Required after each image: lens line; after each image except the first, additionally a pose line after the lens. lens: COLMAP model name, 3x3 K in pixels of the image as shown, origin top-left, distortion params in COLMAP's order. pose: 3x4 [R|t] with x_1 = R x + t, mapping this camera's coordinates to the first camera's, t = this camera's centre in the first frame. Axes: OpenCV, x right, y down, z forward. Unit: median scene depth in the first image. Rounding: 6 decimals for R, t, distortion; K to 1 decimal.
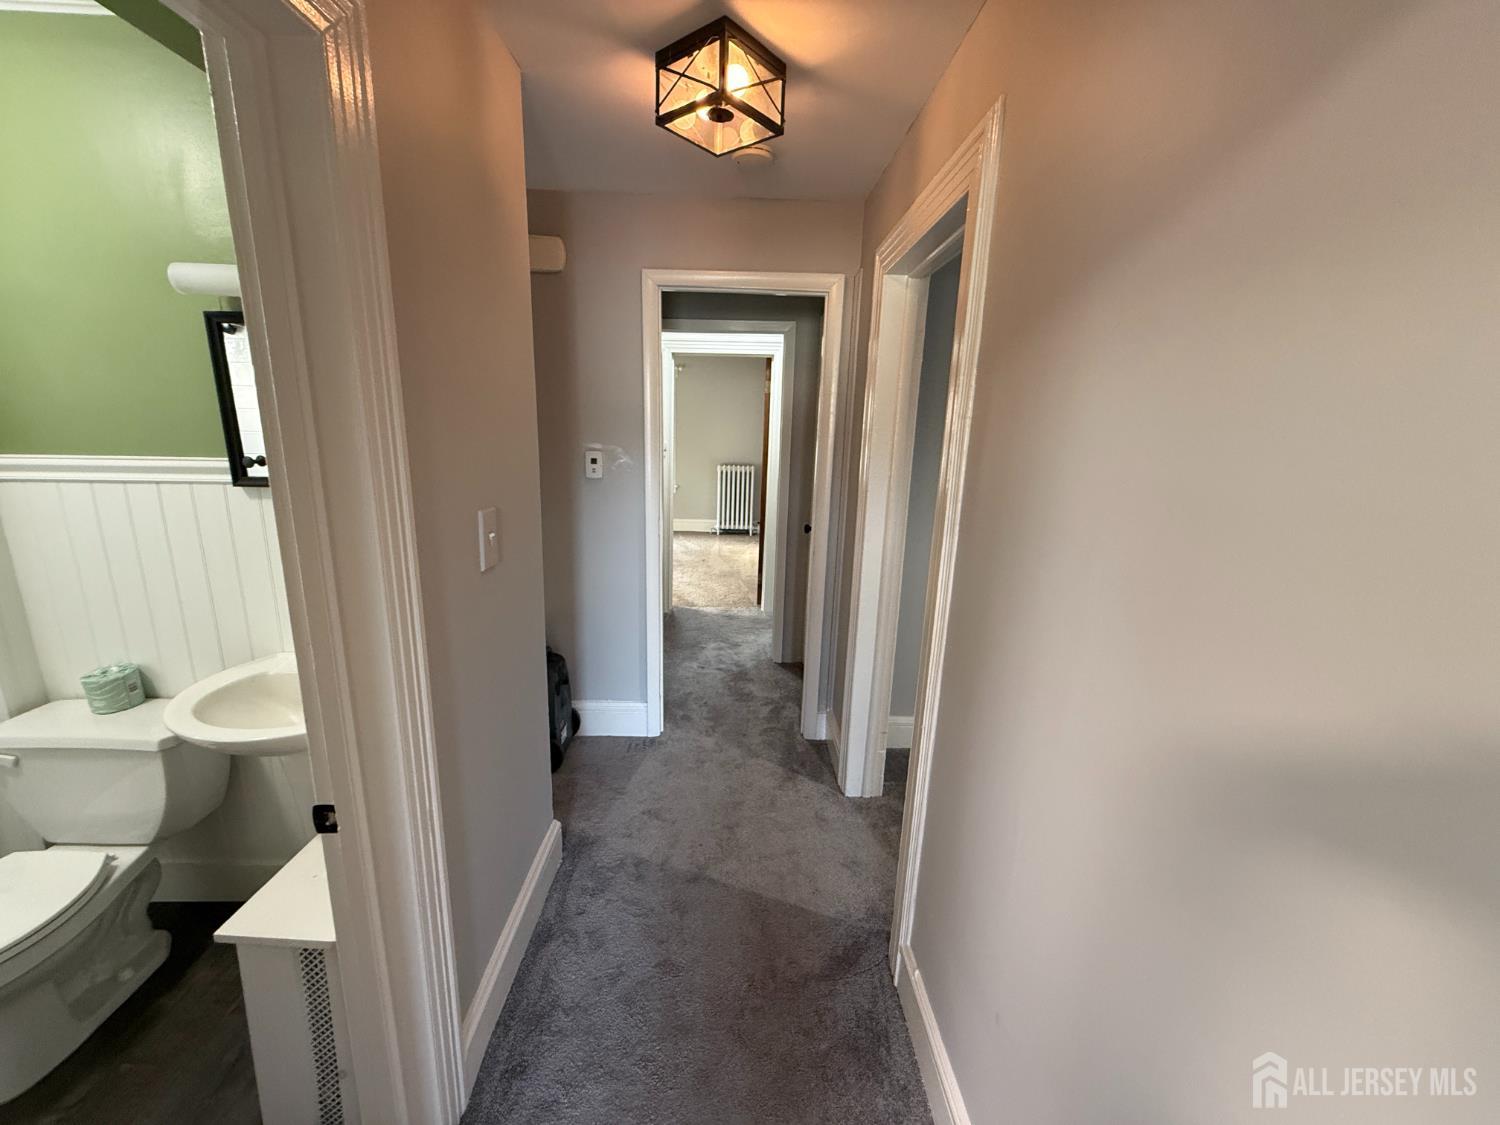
lens RADIAL K [[600.0, 0, 745.6], [0, 600.0, 563.4], [0, 0, 1]] dist [0.001688, -0.000260]
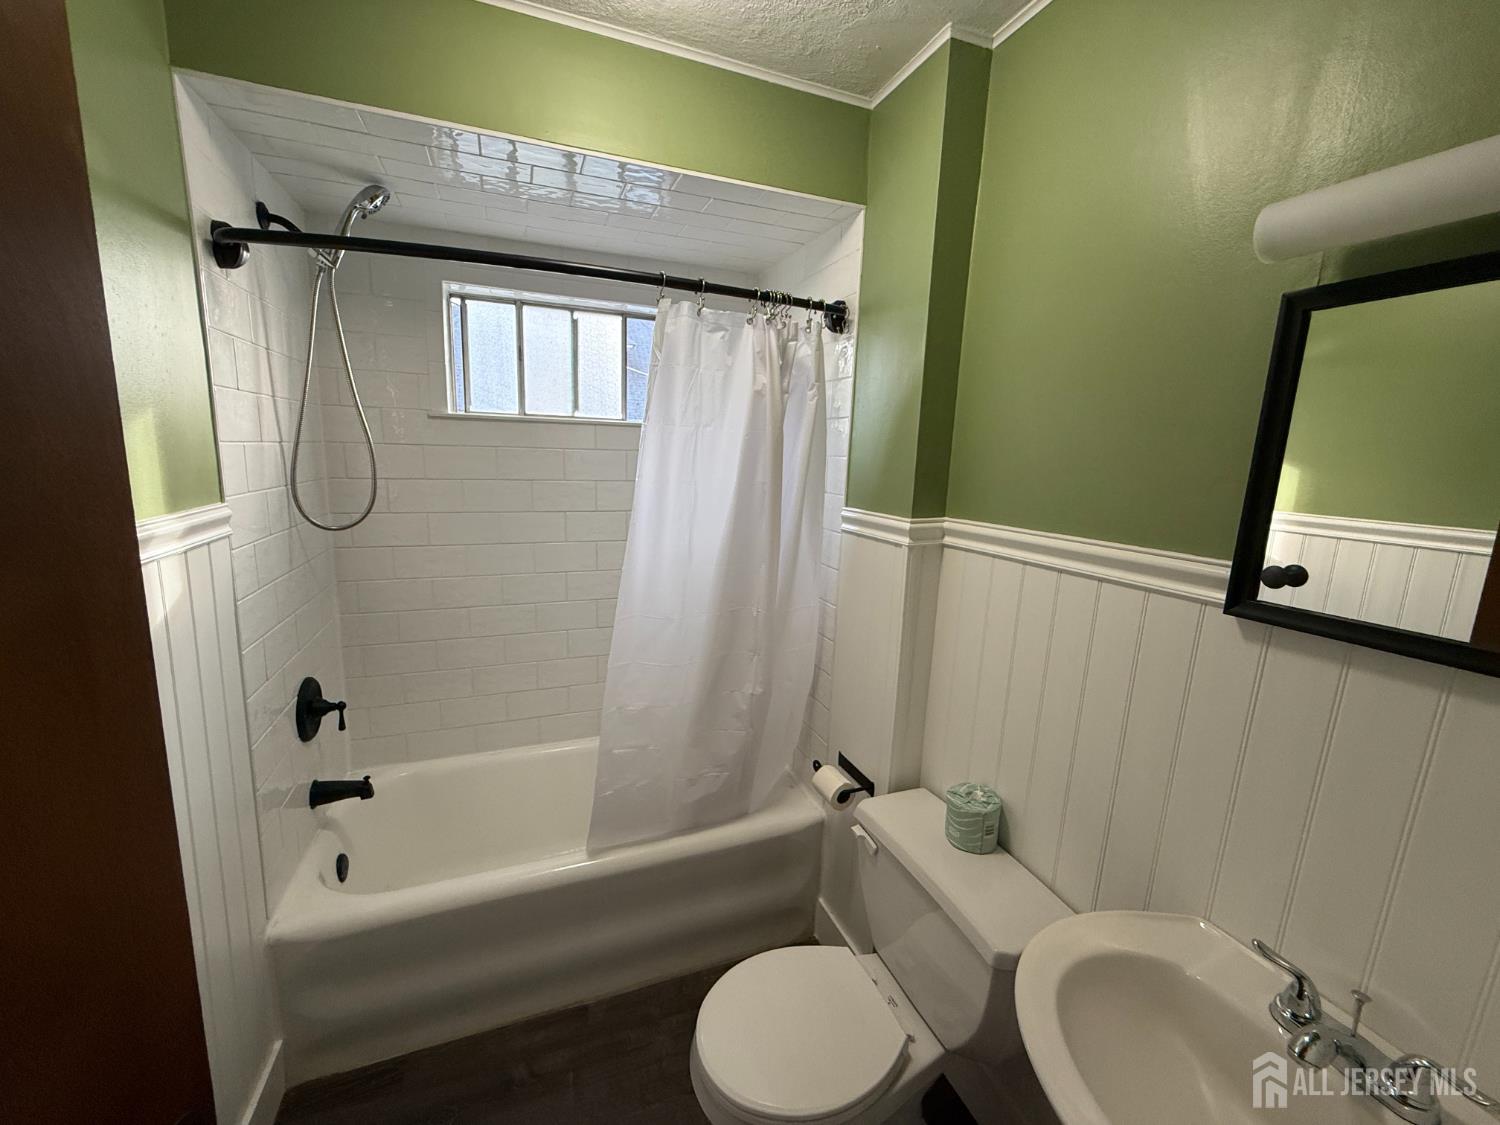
lens RADIAL K [[600.0, 0, 745.6], [0, 600.0, 563.4], [0, 0, 1]] dist [0.001688, -0.000260]
pose [[0.336774, 0.158485, -0.928152, -0.296076], [-0.239852, 0.967655, 0.078201, -0.065239], [0.910524, 0.196283, 0.363894, 0.236460]]
